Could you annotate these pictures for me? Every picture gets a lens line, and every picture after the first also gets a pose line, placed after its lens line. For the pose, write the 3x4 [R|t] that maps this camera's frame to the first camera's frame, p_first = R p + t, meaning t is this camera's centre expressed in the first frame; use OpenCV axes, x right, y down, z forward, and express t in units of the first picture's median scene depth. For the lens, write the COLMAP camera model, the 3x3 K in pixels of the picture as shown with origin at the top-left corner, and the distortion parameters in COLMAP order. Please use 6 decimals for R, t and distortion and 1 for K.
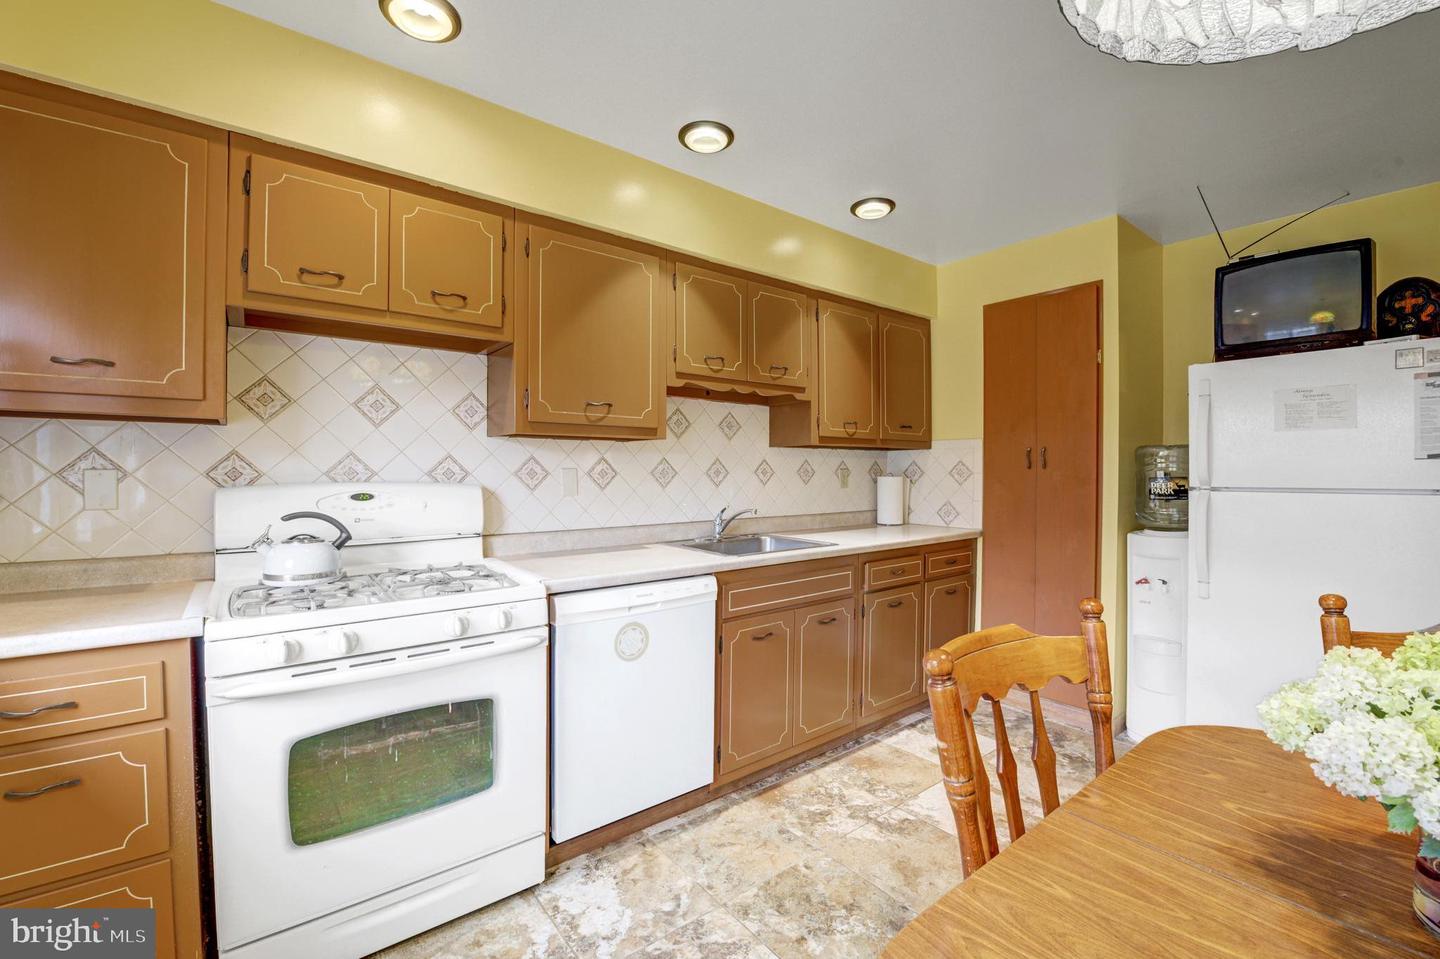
lens RADIAL K [[619.2, 0, 722.2], [0, 619.2, 461.6], [0, 0, 1]] dist [-0.009387, -0.000282]
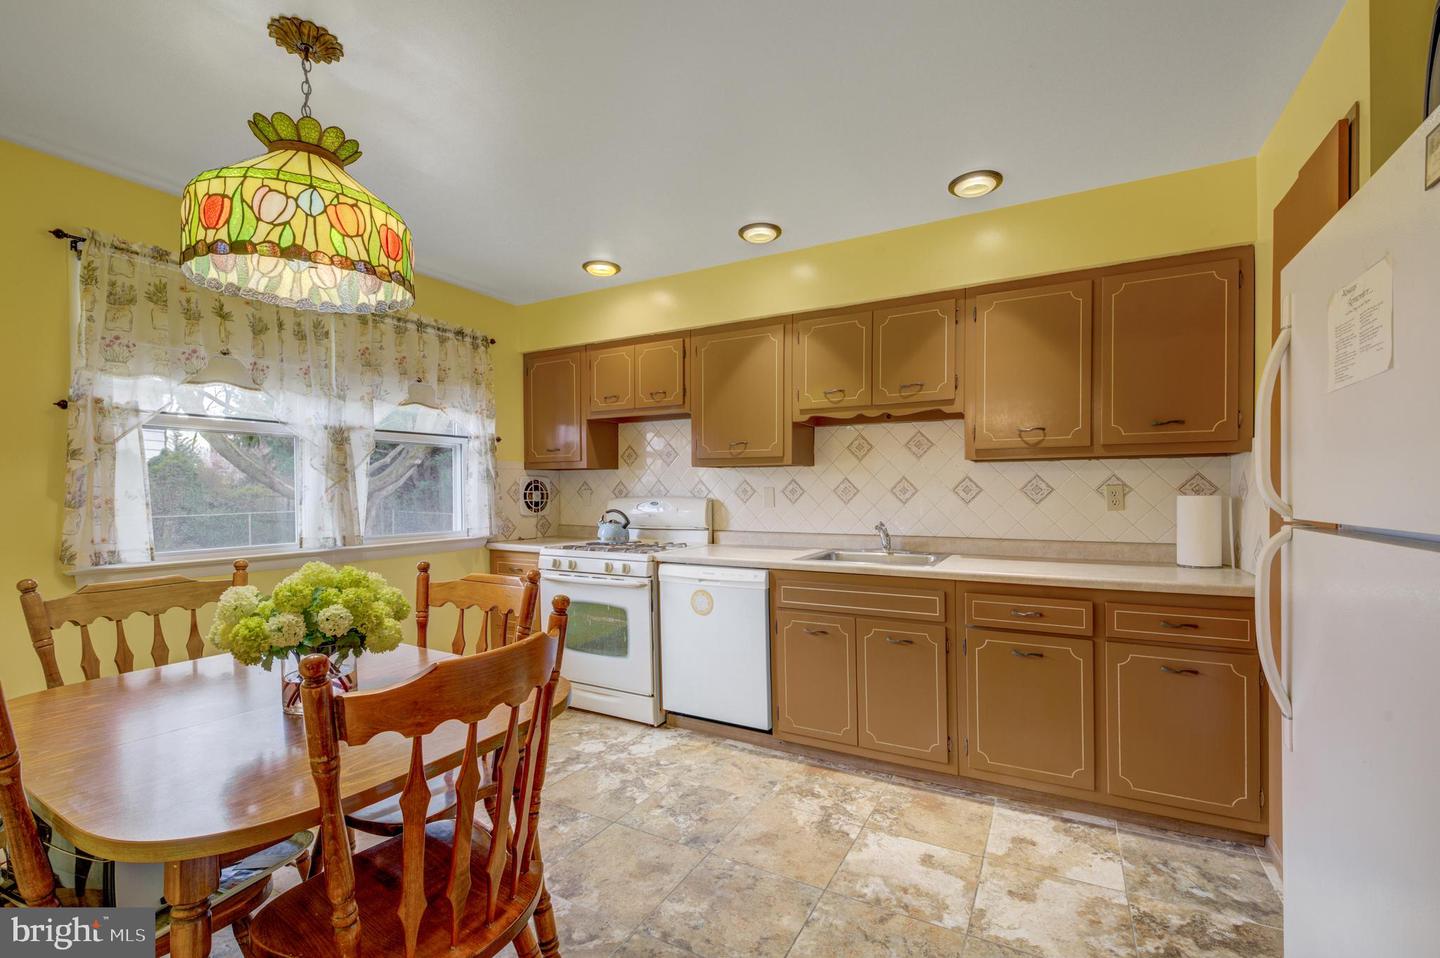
lens RADIAL K [[614.8, 0, 722.9], [0, 614.8, 487.6], [0, 0, 1]] dist [-0.003479, -0.000906]
pose [[0.376133, -0.006430, -0.926543, 1.119412], [0.017902, 0.999840, 0.000328, 0.009484], [0.926393, -0.016711, 0.376188, 0.429294]]
